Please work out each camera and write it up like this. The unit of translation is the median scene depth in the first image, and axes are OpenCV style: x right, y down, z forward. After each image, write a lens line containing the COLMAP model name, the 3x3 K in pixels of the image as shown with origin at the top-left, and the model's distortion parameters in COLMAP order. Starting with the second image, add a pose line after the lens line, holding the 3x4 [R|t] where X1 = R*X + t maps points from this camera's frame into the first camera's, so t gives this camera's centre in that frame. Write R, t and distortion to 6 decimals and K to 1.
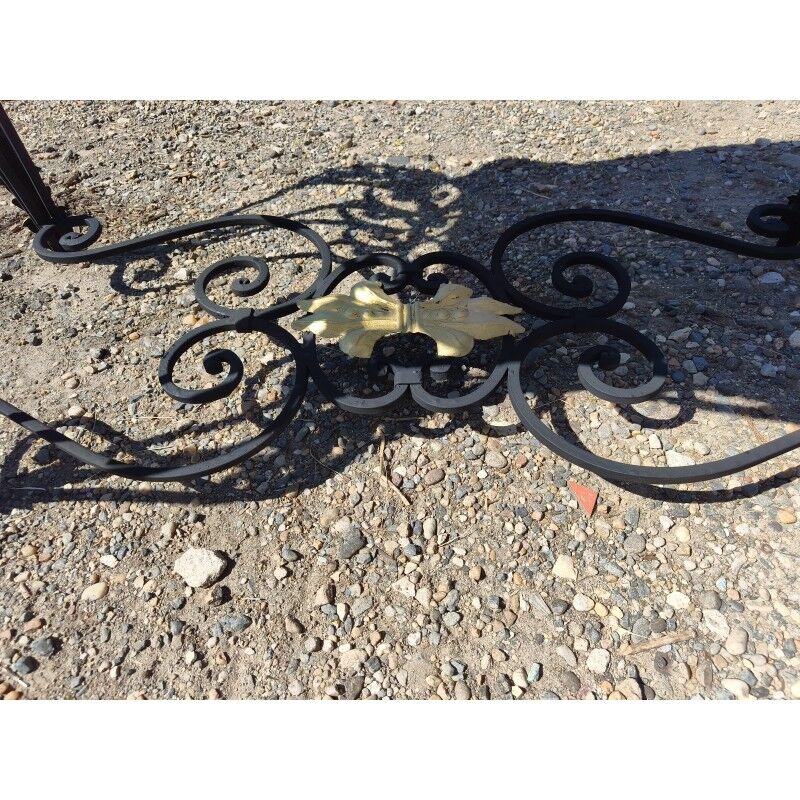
lens RADIAL K [[543.5, 0, 406.6], [0, 543.5, 398.3], [0, 0, 1]] dist [0.000887, -0.003501]
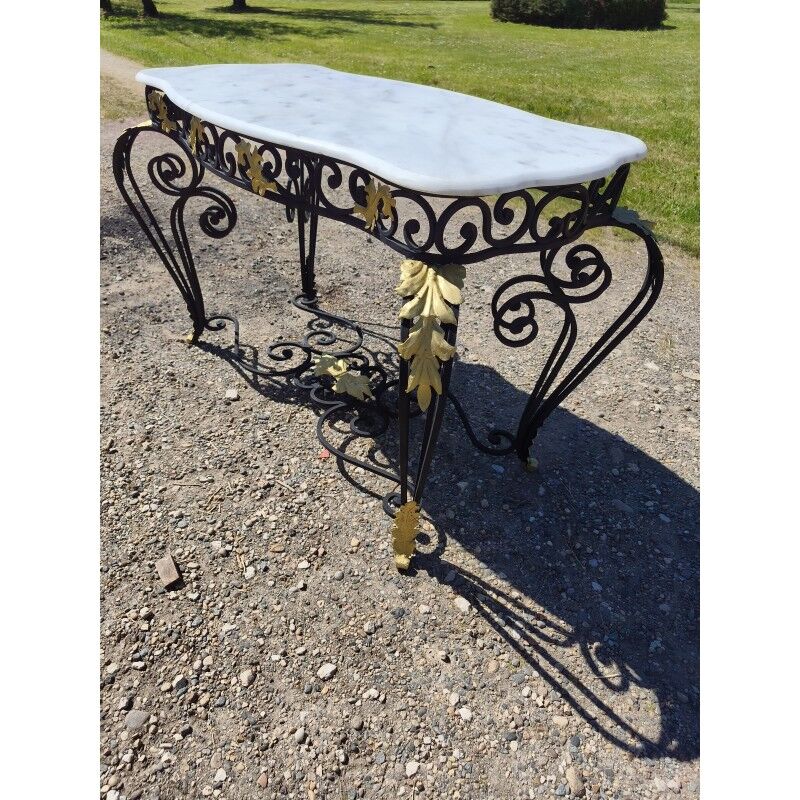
lens RADIAL K [[547.1, 0, 398.4], [0, 547.1, 371.7], [0, 0, 1]] dist [0.006590, -0.003922]
pose [[0.661427, 0.492550, -0.565605, 1.567023], [-0.634771, 0.769303, -0.072374, -0.137801], [0.399474, 0.406900, 0.821495, -1.003606]]
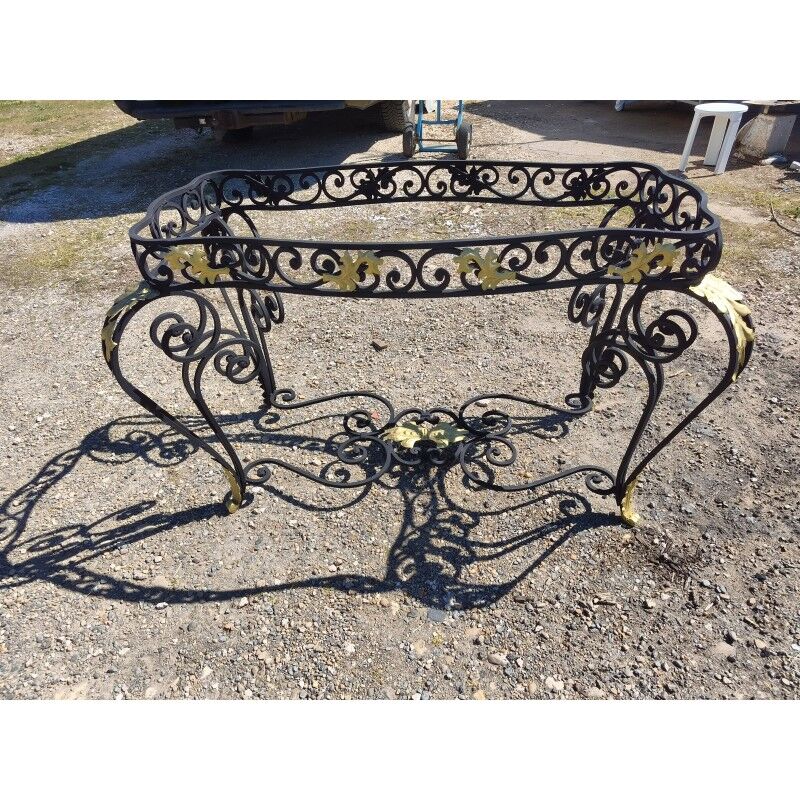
lens RADIAL K [[543.5, 0, 401.6], [0, 543.5, 391.3], [0, 0, 1]] dist [-0.000746, 0.007054]
pose [[-0.995858, 0.047528, 0.077514, -0.088219], [0.079327, 0.037523, 0.996142, -2.660623], [0.044436, 0.998165, -0.041138, 0.836110]]
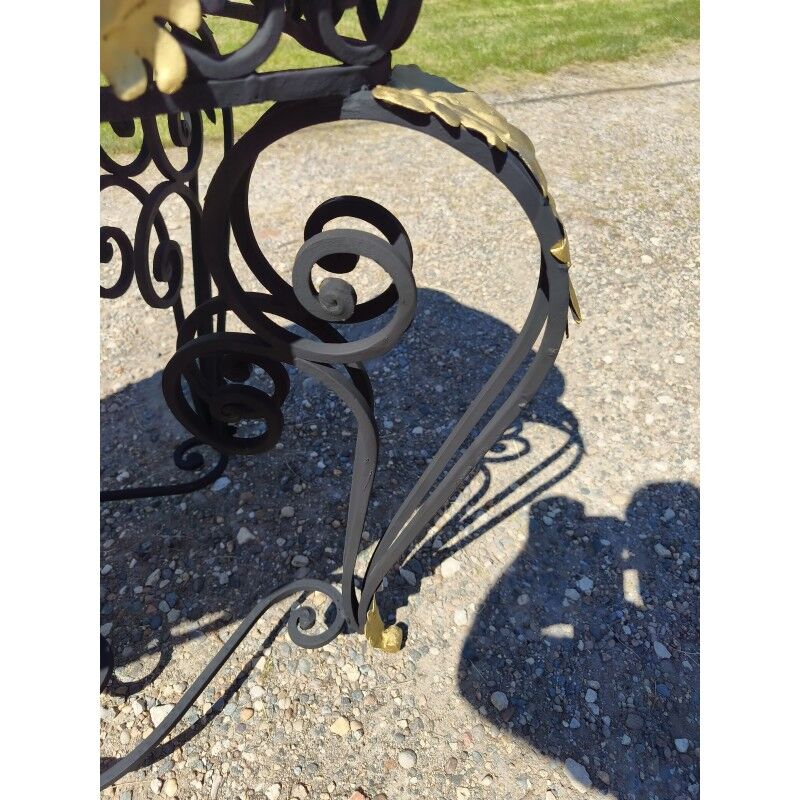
lens RADIAL K [[552.1, 0, 392.1], [0, 552.1, 383.4], [0, 0, 1]] dist [-0.028398, 0.027359]
pose [[0.776680, -0.352265, 0.522185, 0.454811], [0.448507, 0.891355, -0.065788, -0.192258], [-0.442278, 0.285300, 0.850291, -0.383556]]
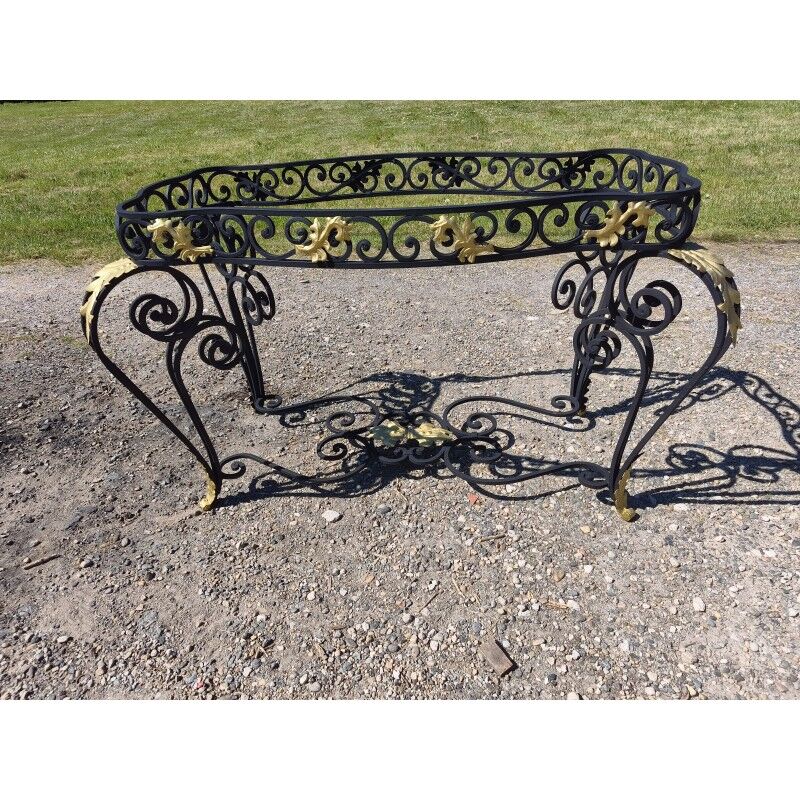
lens RADIAL K [[535.5, 0, 395.8], [0, 535.5, 390.3], [0, 0, 1]] dist [0.009843, -0.002299]
pose [[0.998669, 0.018270, -0.048225, 0.056232], [-0.032929, 0.945593, -0.323682, 0.457121], [0.039688, 0.324839, 0.944936, -1.413898]]
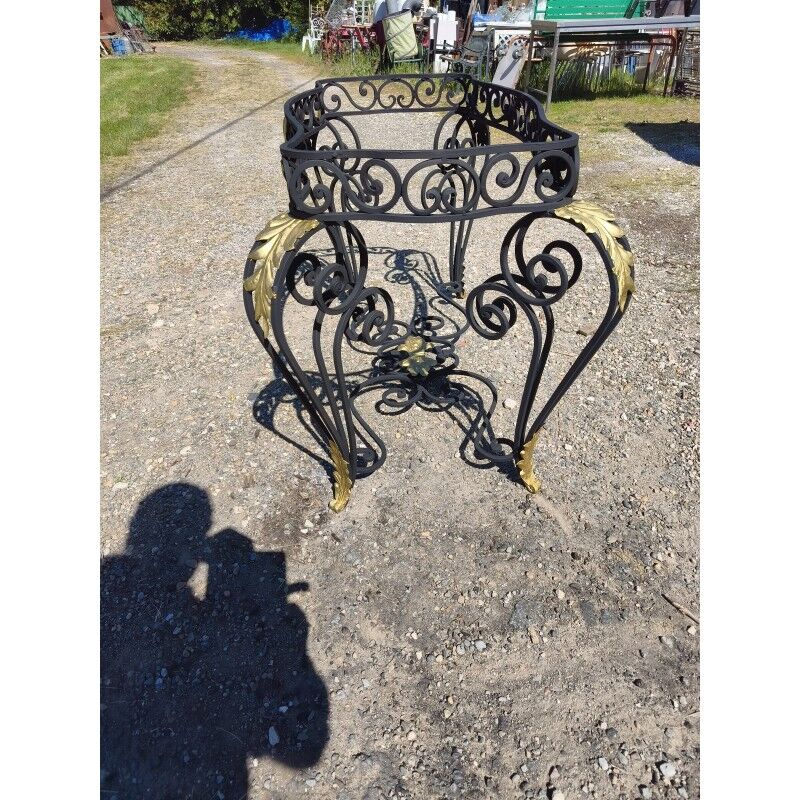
lens RADIAL K [[542.4, 0, 403.8], [0, 542.4, 396.1], [0, 0, 1]] dist [0.004059, -0.003795]
pose [[-0.101971, -0.538384, 0.836508, -2.313007], [0.796373, 0.459742, 0.392972, -1.134634], [-0.596147, 0.706244, 0.381874, 0.107878]]
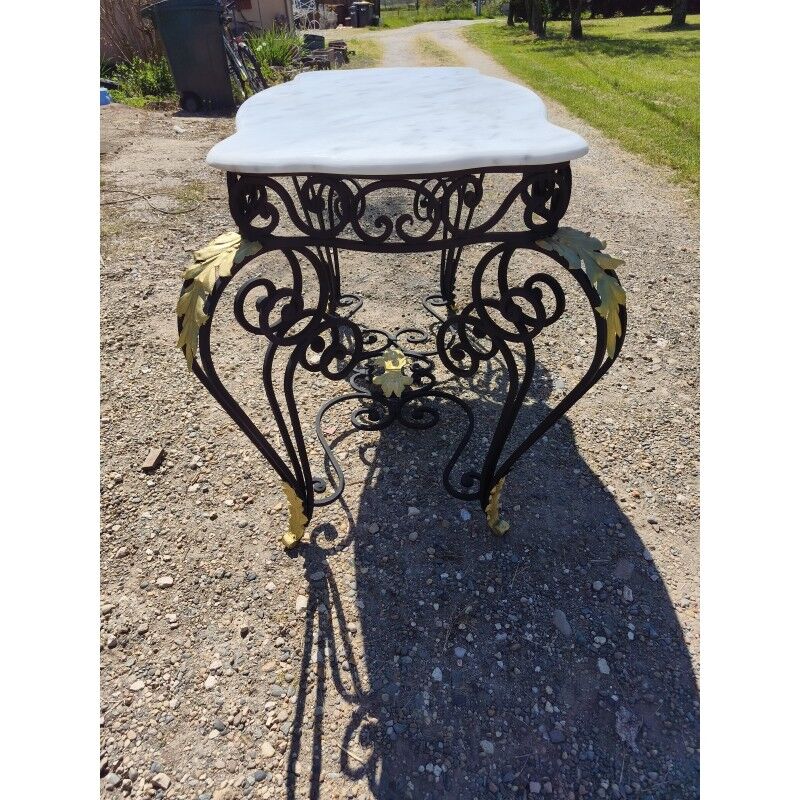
lens RADIAL K [[547.1, 0, 398.4], [0, 547.1, 371.7], [0, 0, 1]] dist [0.006590, -0.003922]
pose [[0.058757, 0.592207, -0.803641, 2.041436], [-0.770188, 0.539057, 0.340922, -1.021497], [0.635105, 0.598923, 0.487784, -0.276954]]
